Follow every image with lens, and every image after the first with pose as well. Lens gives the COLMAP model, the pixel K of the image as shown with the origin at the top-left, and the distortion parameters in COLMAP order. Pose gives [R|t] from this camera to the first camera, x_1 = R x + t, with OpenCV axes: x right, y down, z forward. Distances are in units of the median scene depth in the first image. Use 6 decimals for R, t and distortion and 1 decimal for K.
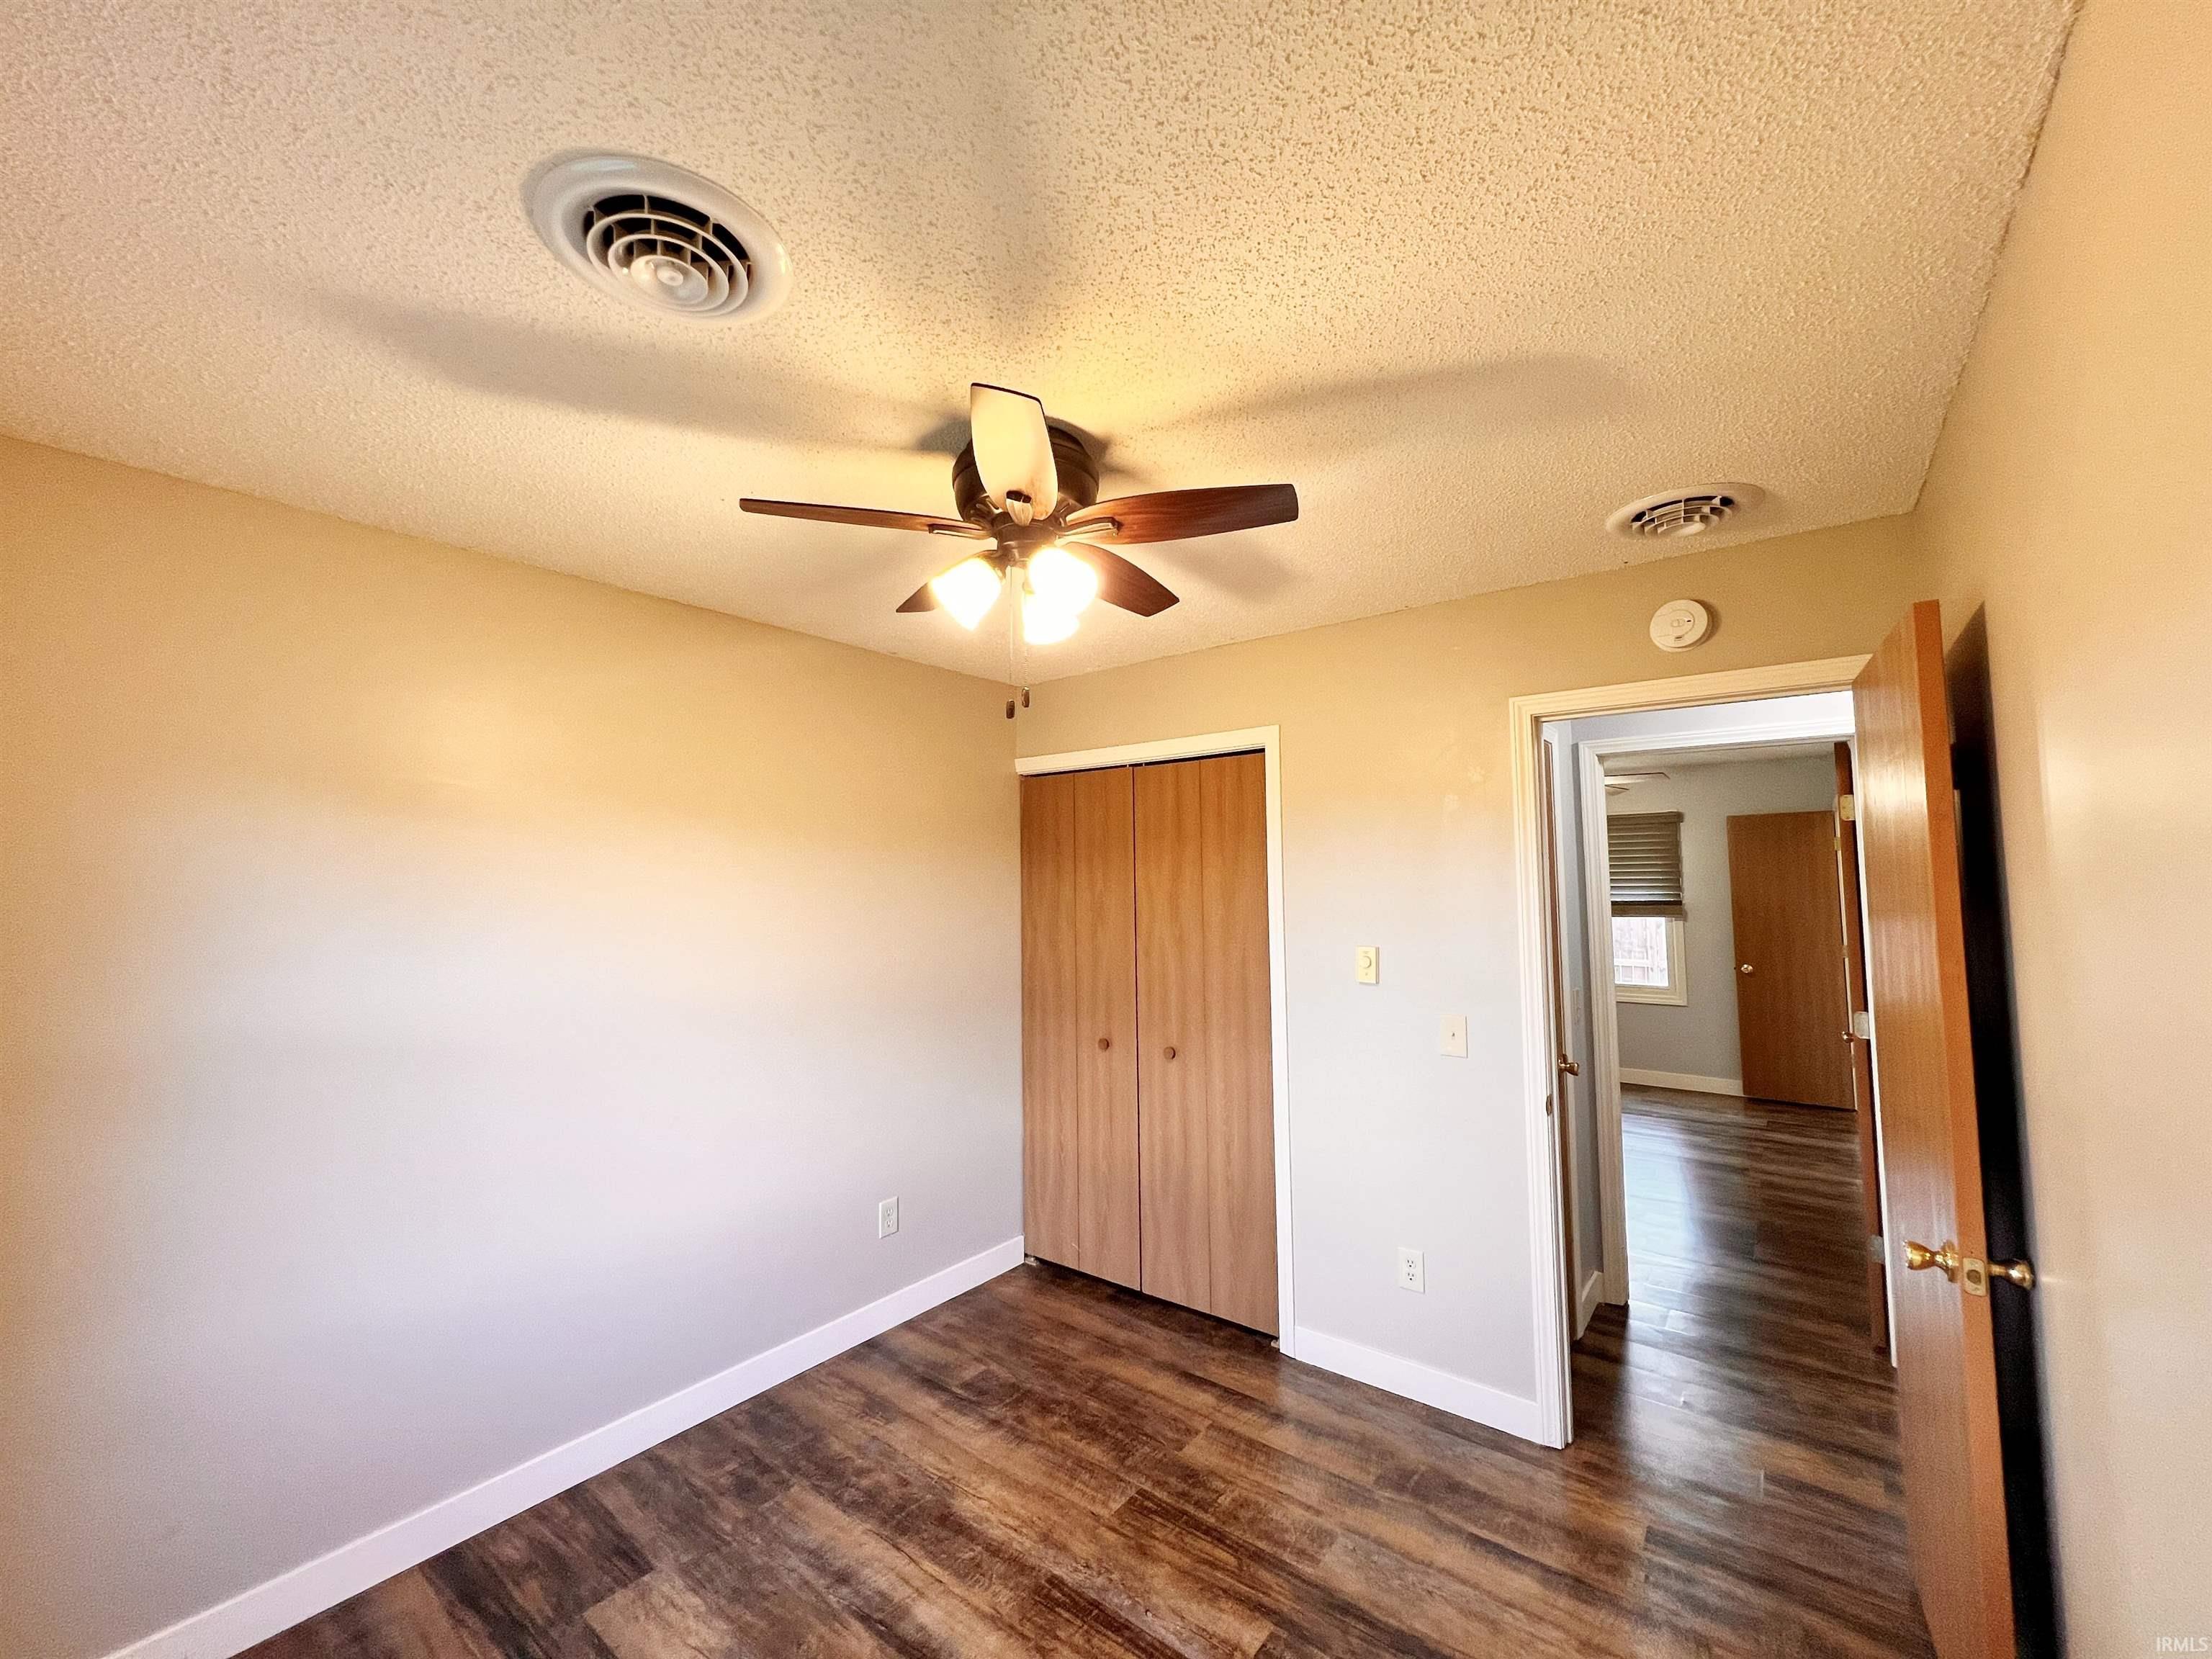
lens RADIAL K [[883.5, 0, 1103.8], [0, 883.5, 827.9], [0, 0, 1]] dist [-0.002717, 0.001012]
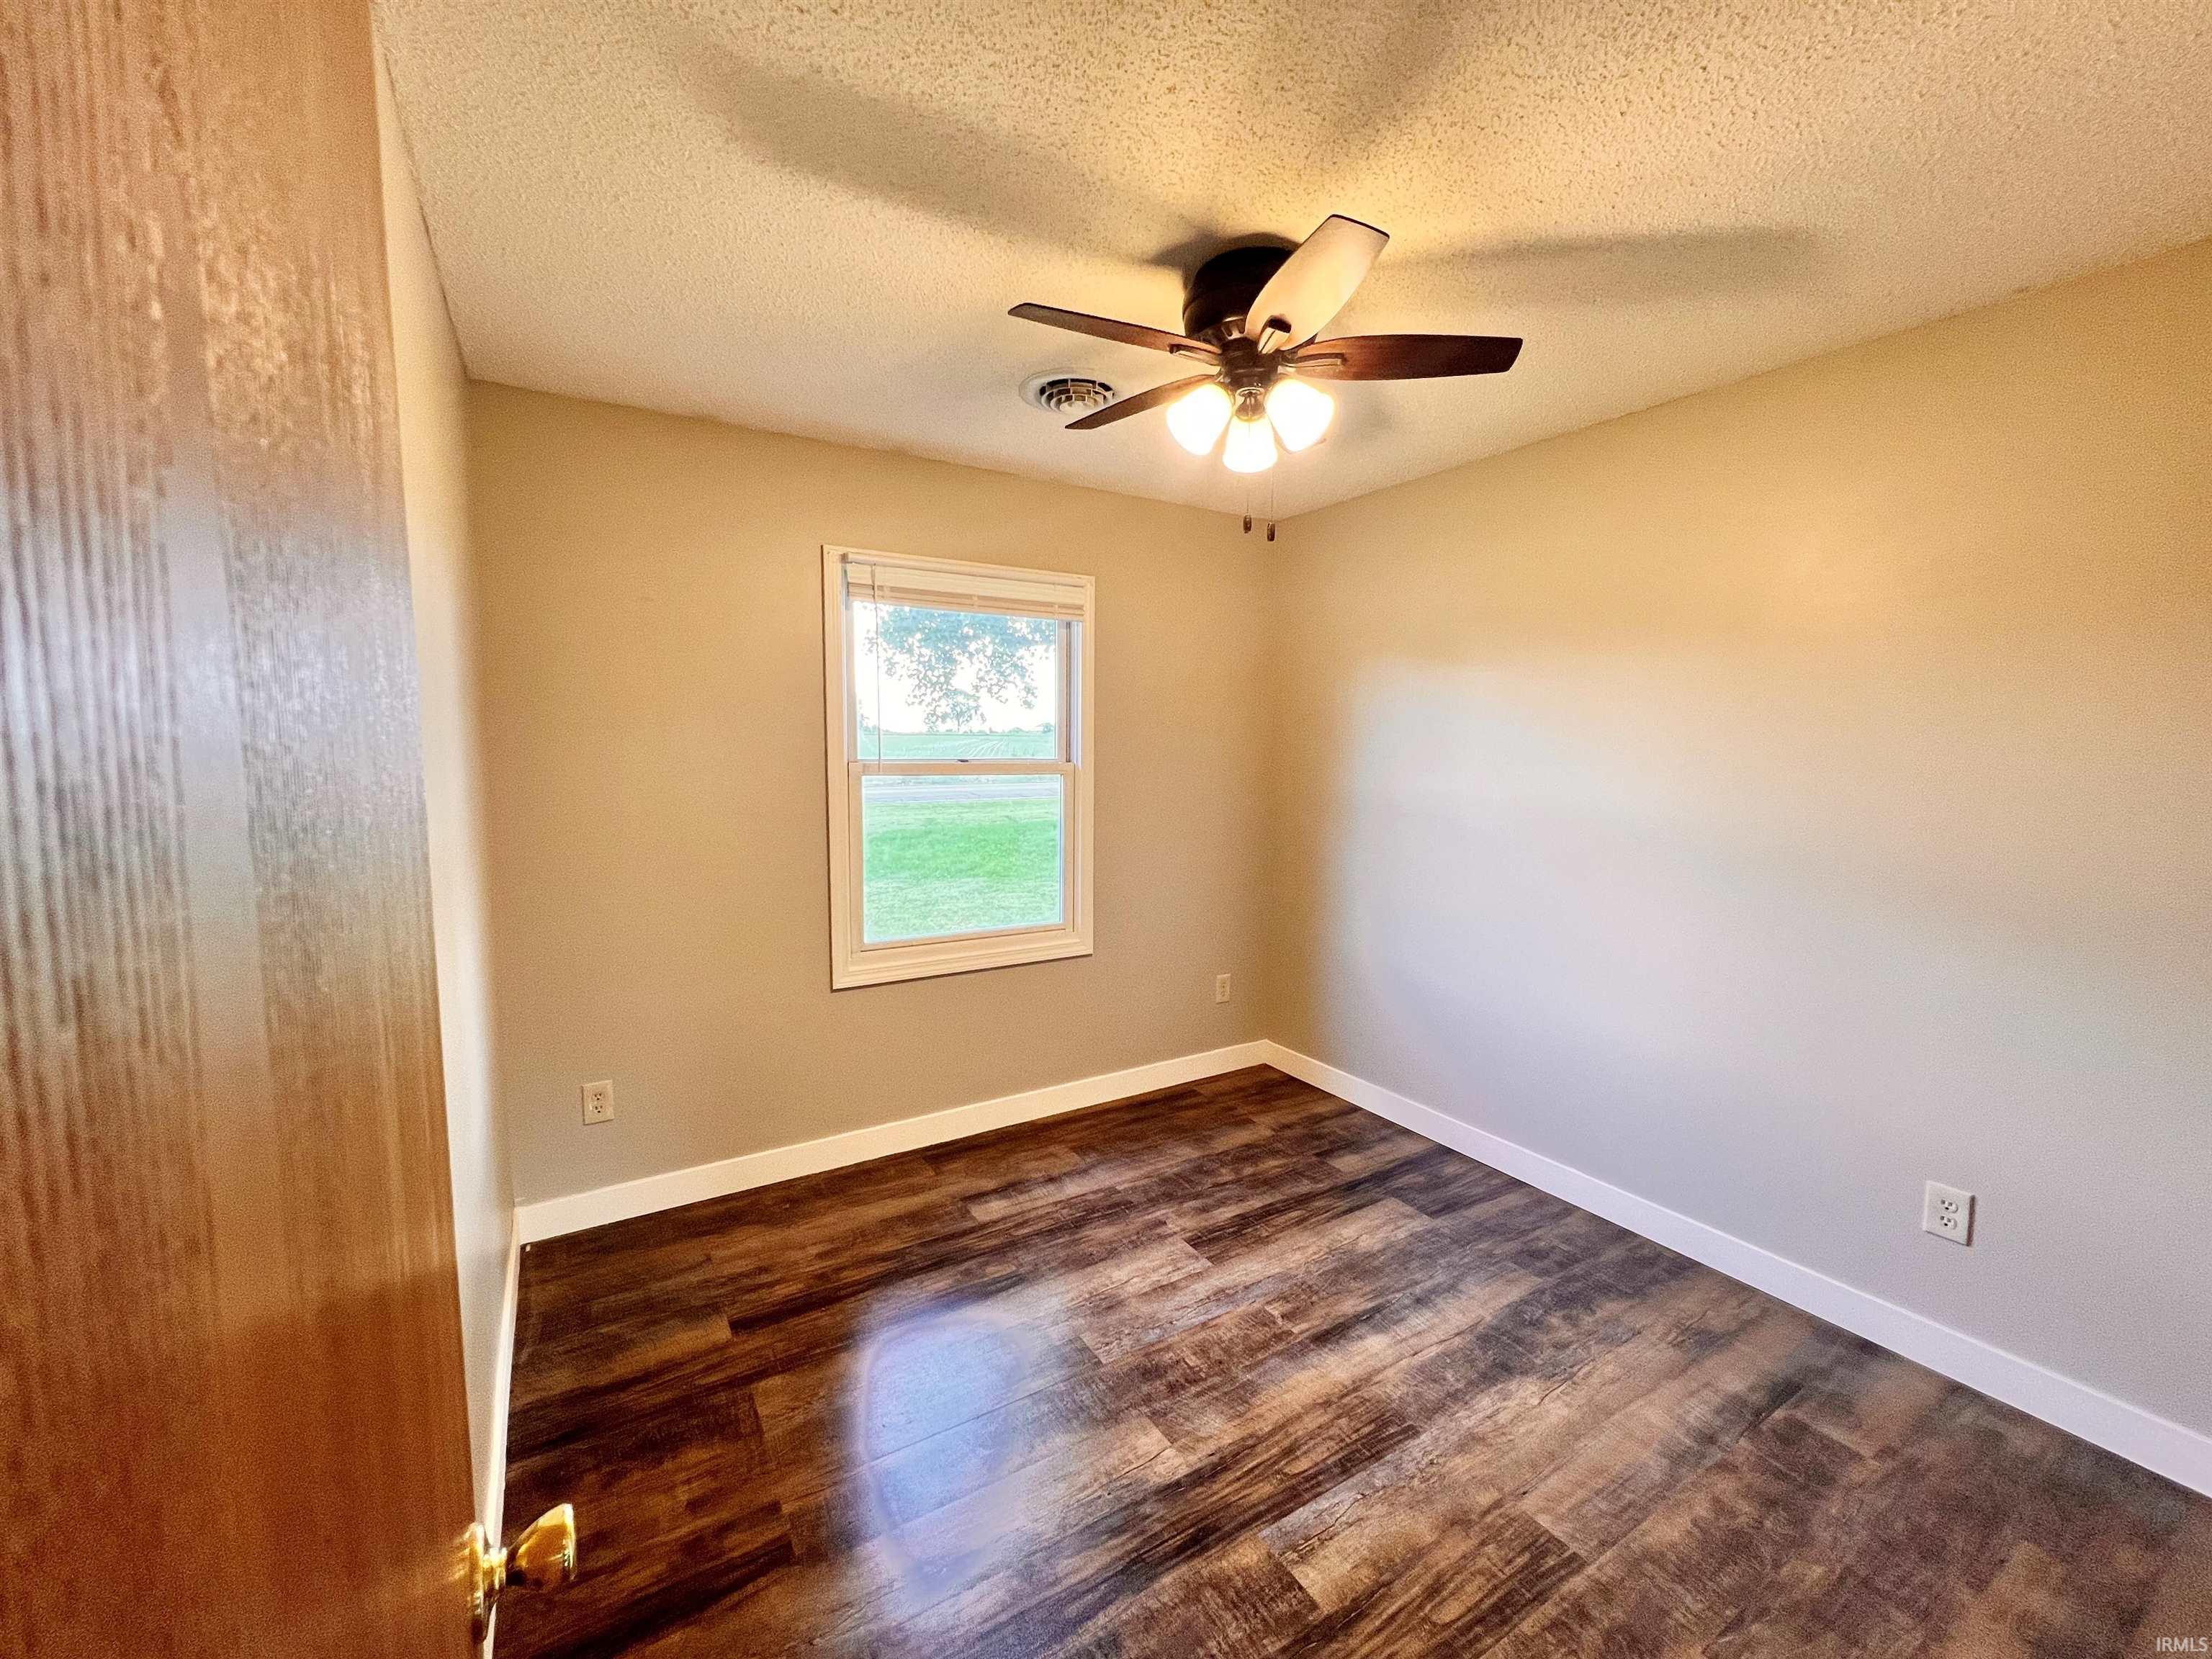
lens RADIAL K [[883.5, 0, 1111.8], [0, 883.5, 824.8], [0, 0, 1]] dist [-0.002717, 0.001012]
pose [[-0.343452, 0.095209, -0.934332, 0.753503], [0.059244, 0.995063, 0.079620, 0.086954], [0.937300, -0.028008, -0.347397, 0.887921]]
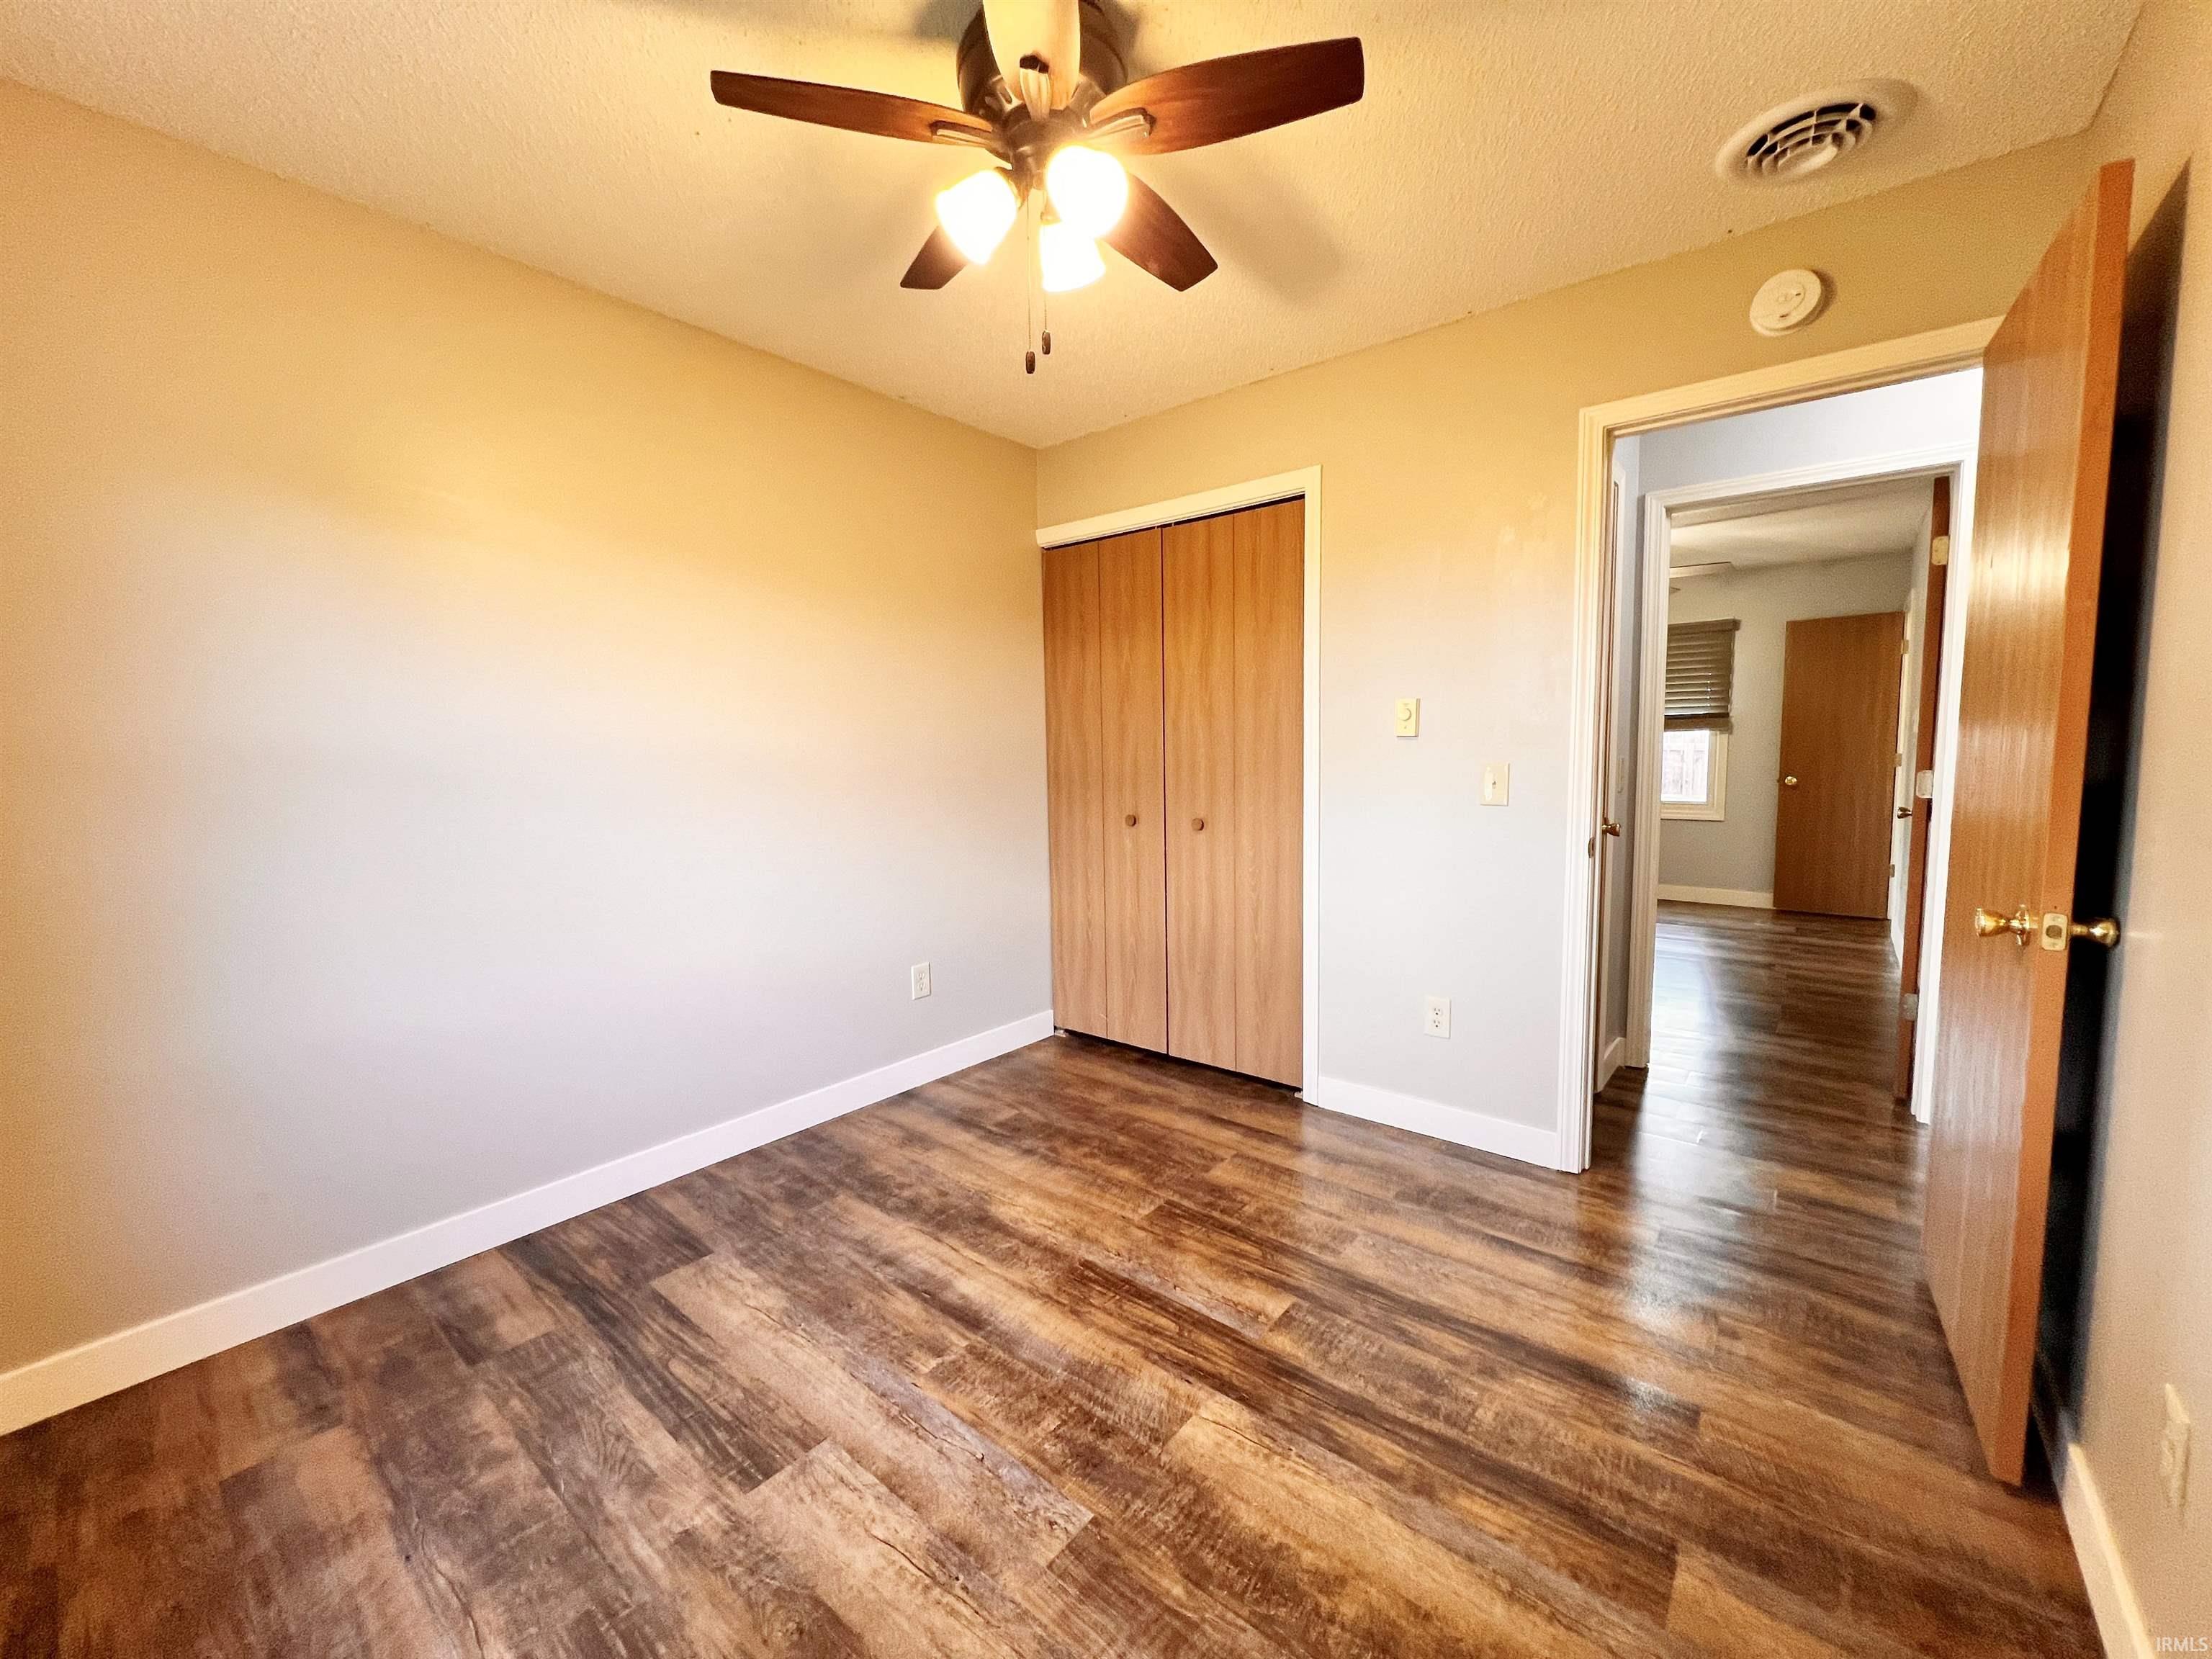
lens RADIAL K [[883.5, 0, 1103.7], [0, 883.5, 827.0], [0, 0, 1]] dist [-0.002717, 0.001012]
pose [[0.999636, -0.002707, -0.026837, -0.005766], [0.006860, 0.987752, 0.155883, 0.145494], [0.026086, -0.156011, 0.987411, 0.032674]]
